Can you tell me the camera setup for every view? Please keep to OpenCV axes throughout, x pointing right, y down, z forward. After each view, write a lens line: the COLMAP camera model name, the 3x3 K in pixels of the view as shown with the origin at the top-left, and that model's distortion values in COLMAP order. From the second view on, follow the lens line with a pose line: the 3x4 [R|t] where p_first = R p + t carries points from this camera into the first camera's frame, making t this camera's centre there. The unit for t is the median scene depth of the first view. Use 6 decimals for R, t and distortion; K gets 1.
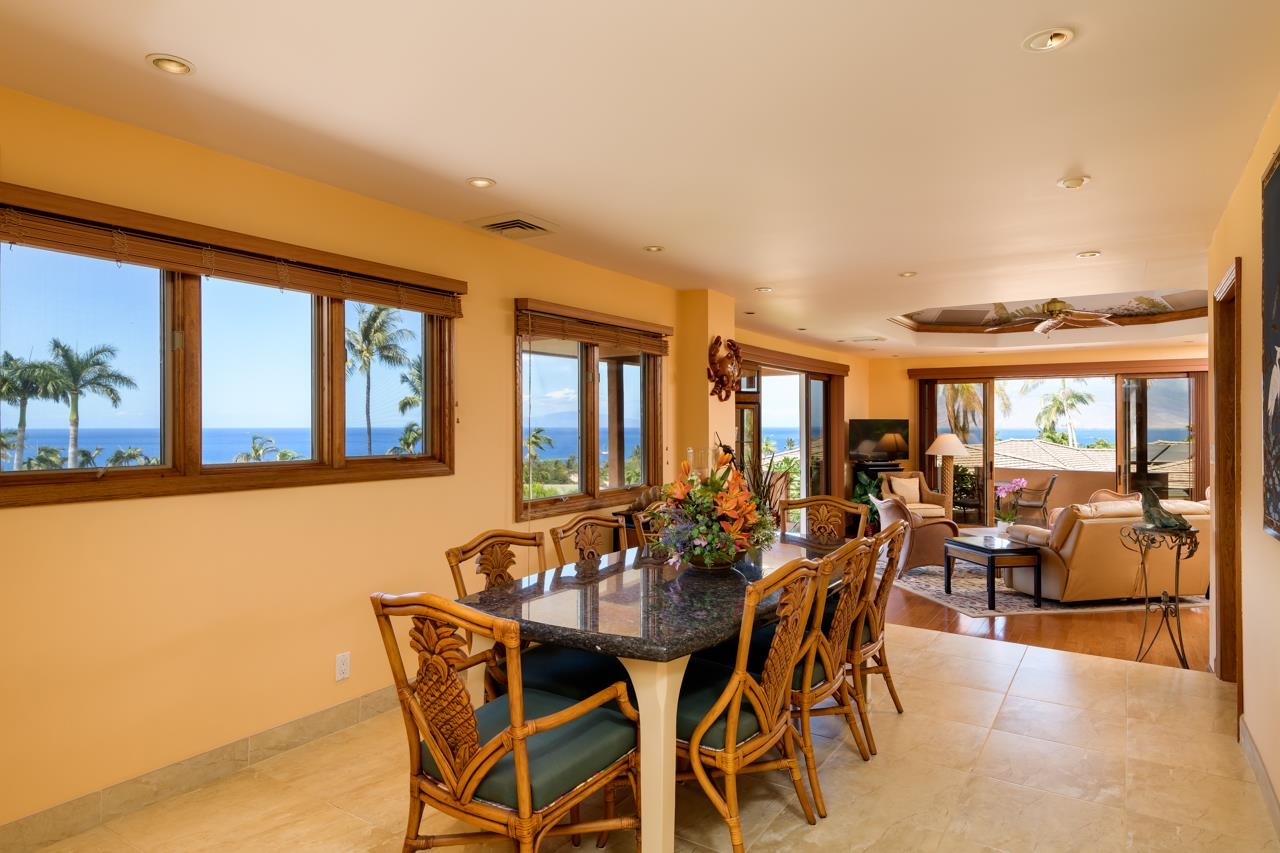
lens RADIAL K [[741.7, 0, 640.0], [0, 741.7, 426.5], [0, 0, 1]] dist [-0.000908, 0.000060]
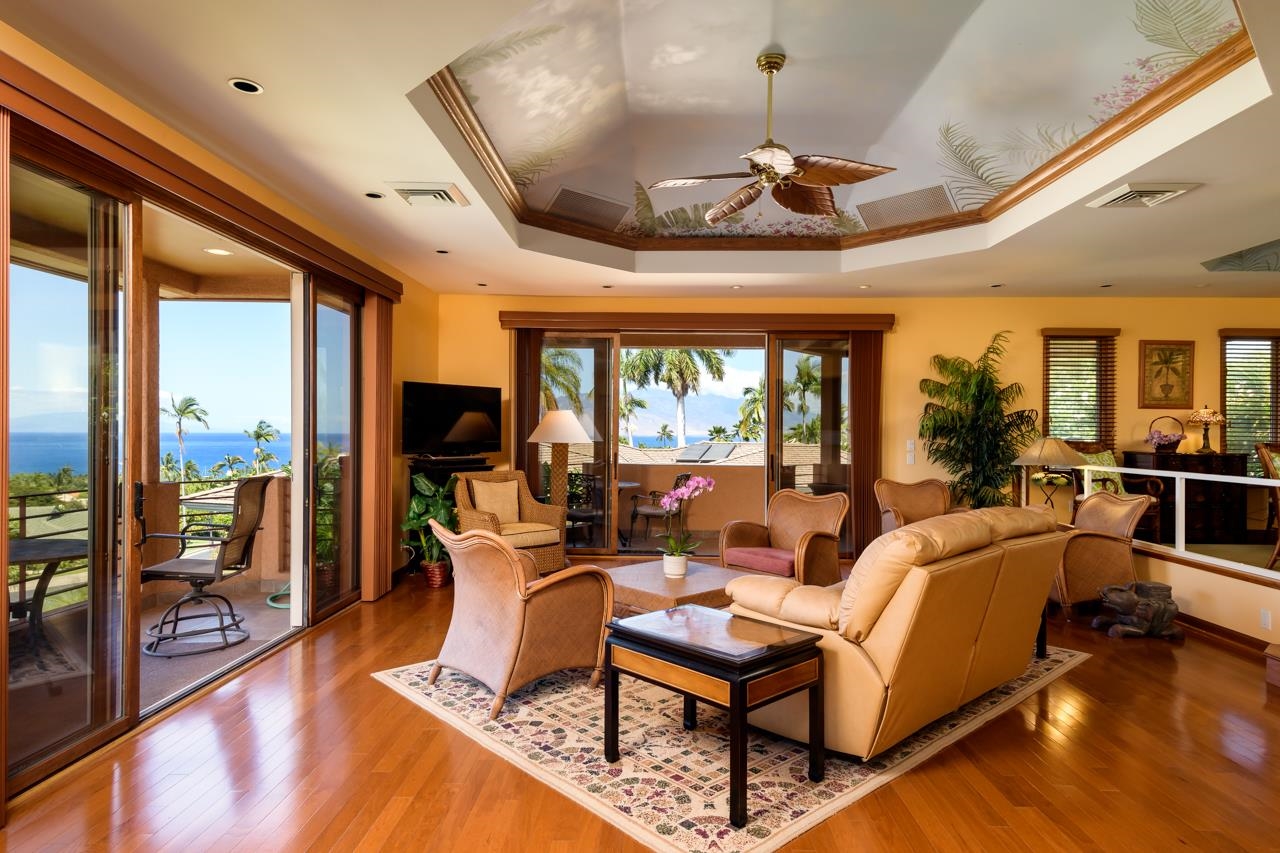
lens RADIAL K [[739.6, 0, 640.0], [0, 739.6, 426.5], [0, 0, 1]] dist [0.001933, 0.000519]
pose [[0.850008, 0.008334, 0.526703, 0.140674], [-0.004328, 0.999952, -0.008838, 0.029211], [-0.526752, 0.005232, 0.850003, 0.427768]]
